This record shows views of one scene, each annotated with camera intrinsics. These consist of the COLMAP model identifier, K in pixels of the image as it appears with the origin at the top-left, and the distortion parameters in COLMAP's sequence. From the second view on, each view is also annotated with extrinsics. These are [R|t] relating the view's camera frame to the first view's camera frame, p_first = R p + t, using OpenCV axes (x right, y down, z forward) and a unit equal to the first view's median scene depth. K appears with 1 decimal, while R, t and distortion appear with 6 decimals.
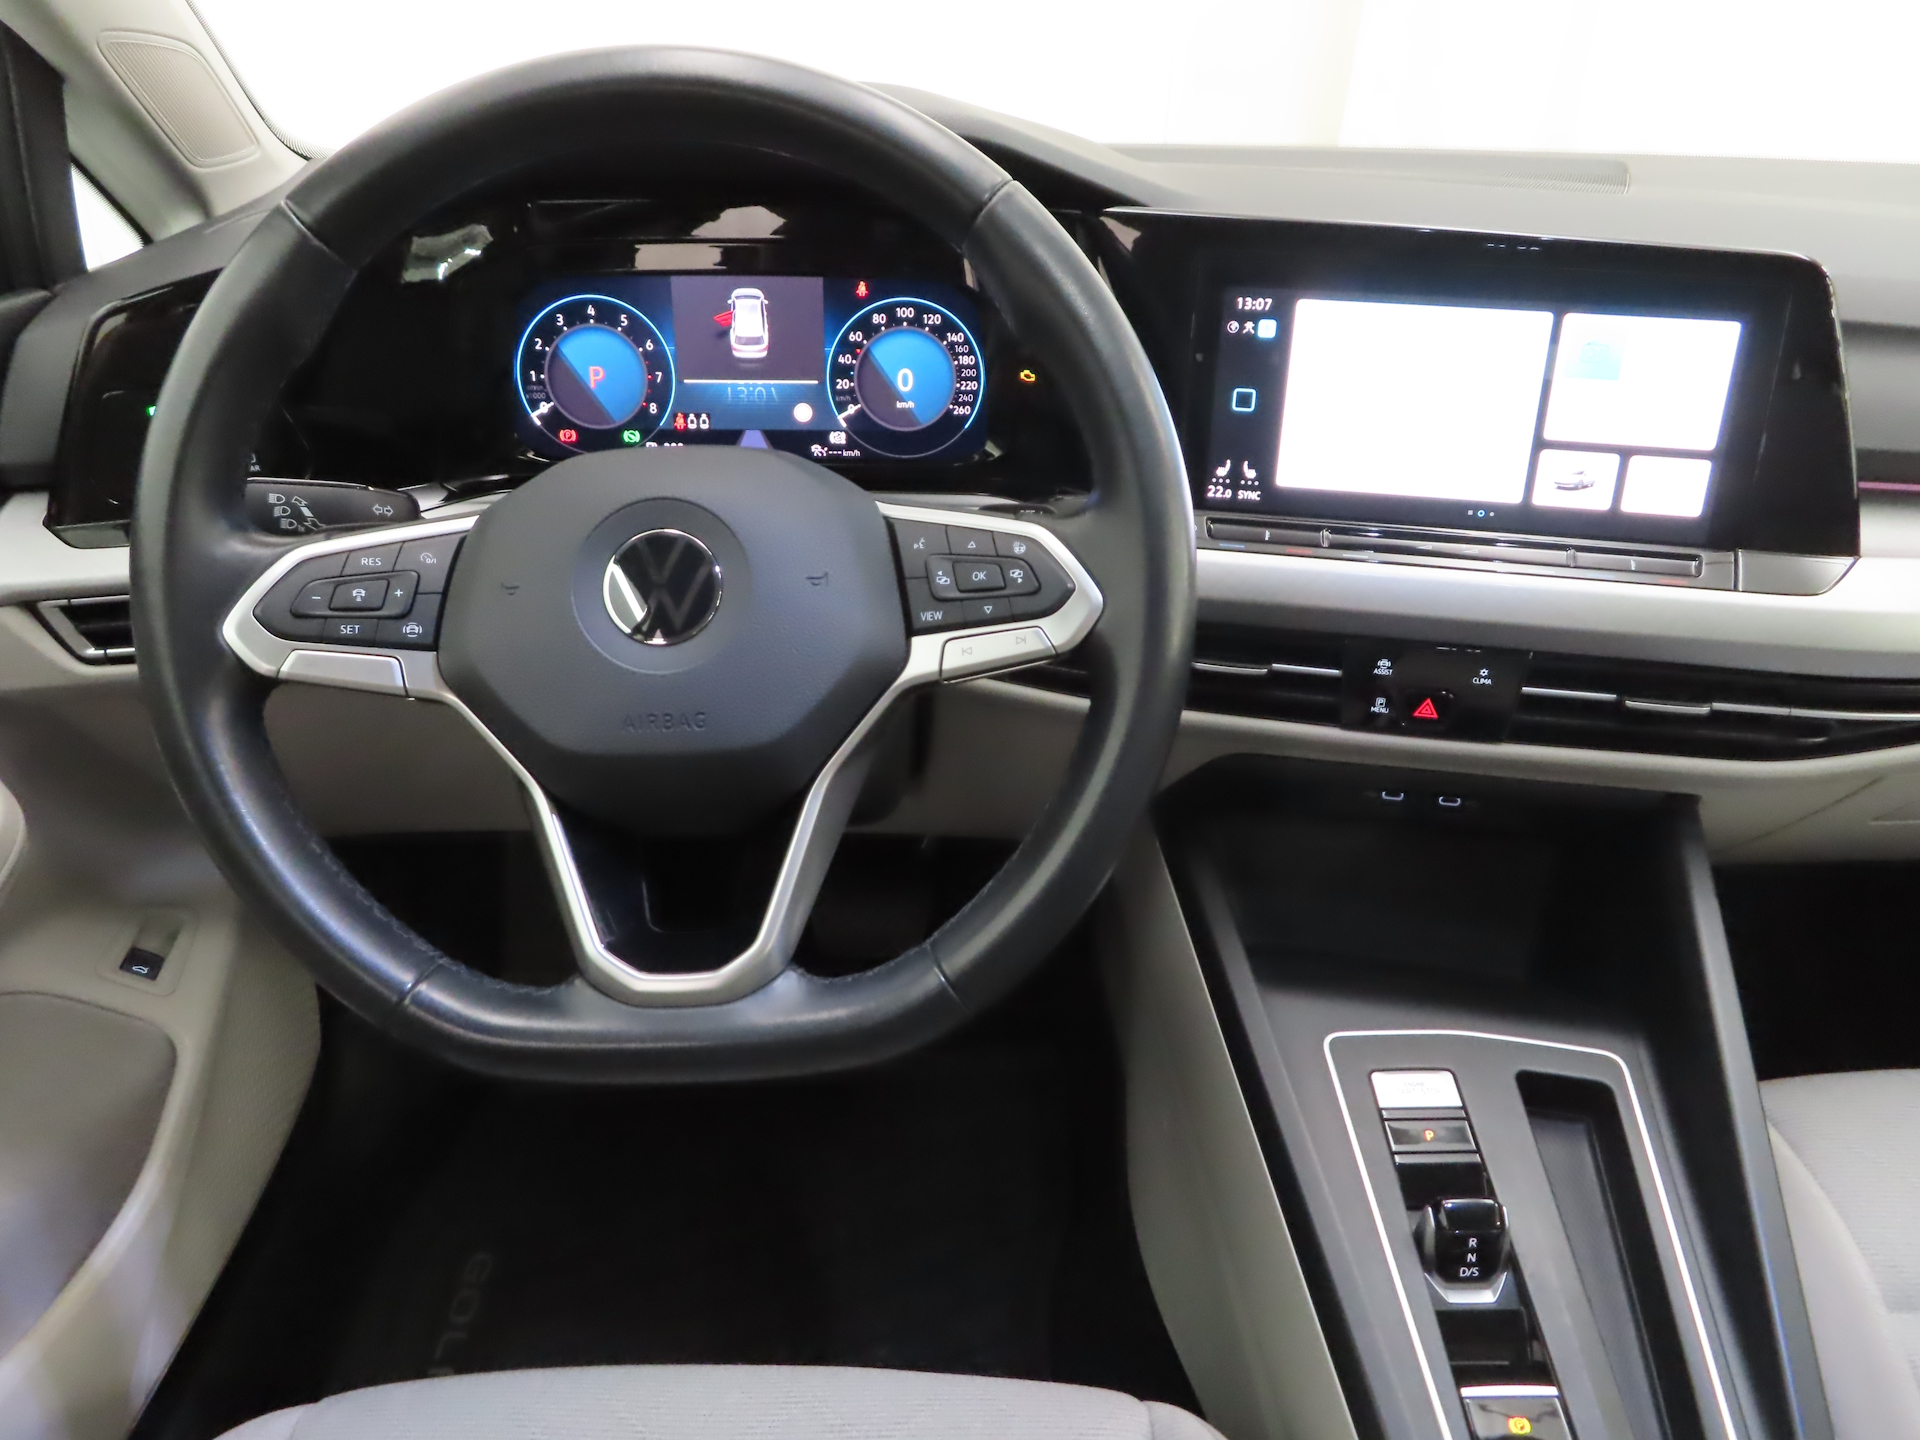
lens RADIAL K [[1341.9, 0, 960.0], [0, 1341.9, 720.0], [0, 0, 1]] dist [-0.004920, -0.003509]
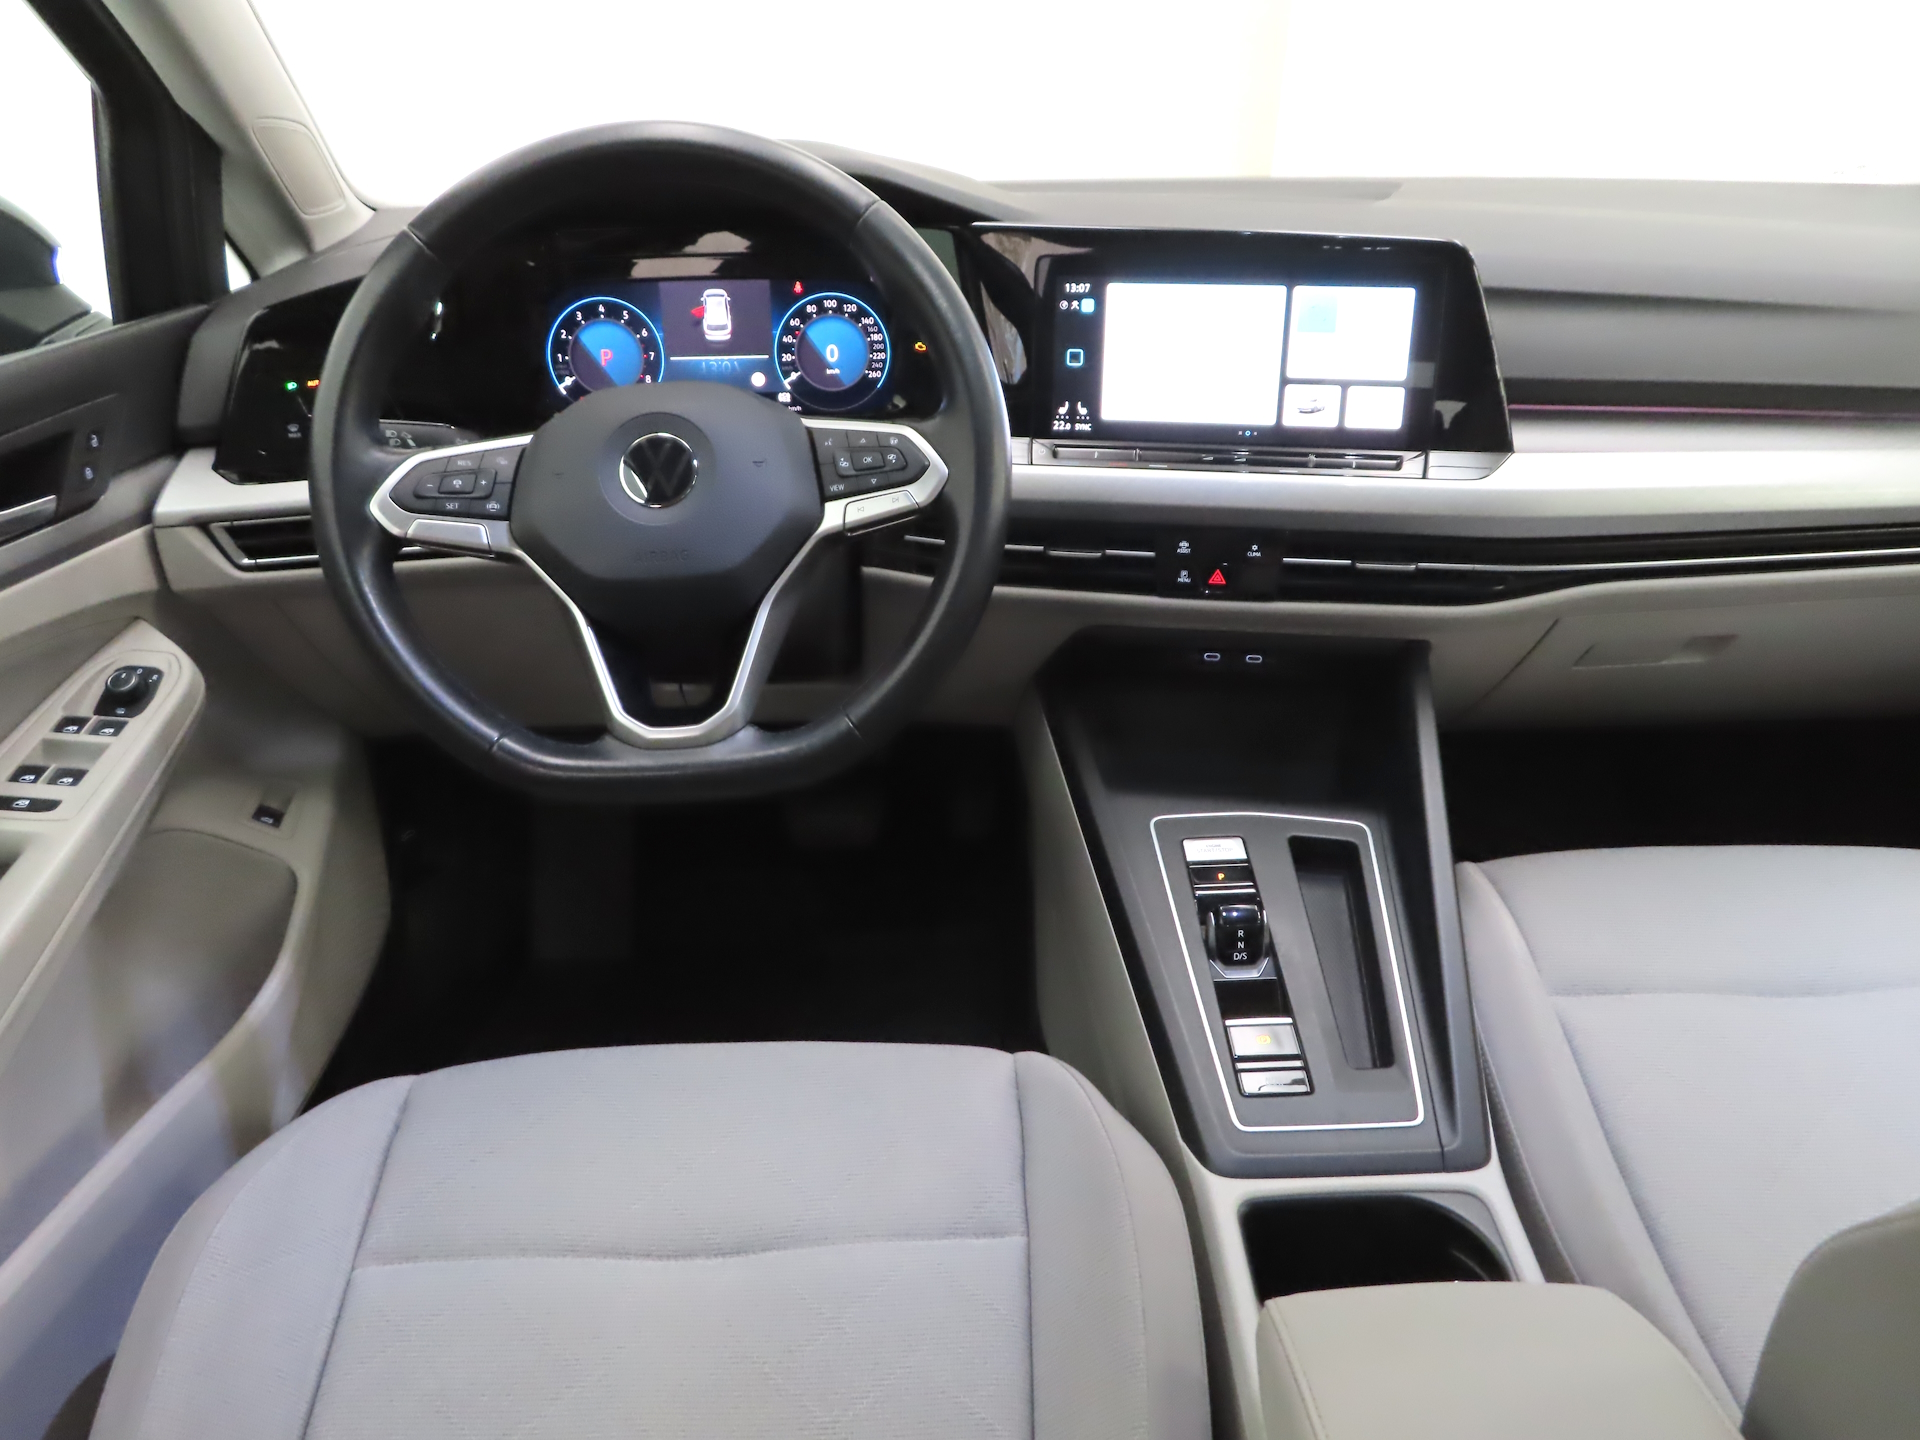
lens RADIAL K [[1341.9, 0, 960.0], [0, 1341.9, 720.0], [0, 0, 1]] dist [-0.004920, -0.003509]
pose [[0.999553, -0.029817, 0.002221, 0.081509], [0.029872, 0.999056, -0.031534, 0.181093], [-0.001279, 0.031587, 0.999500, -0.384210]]
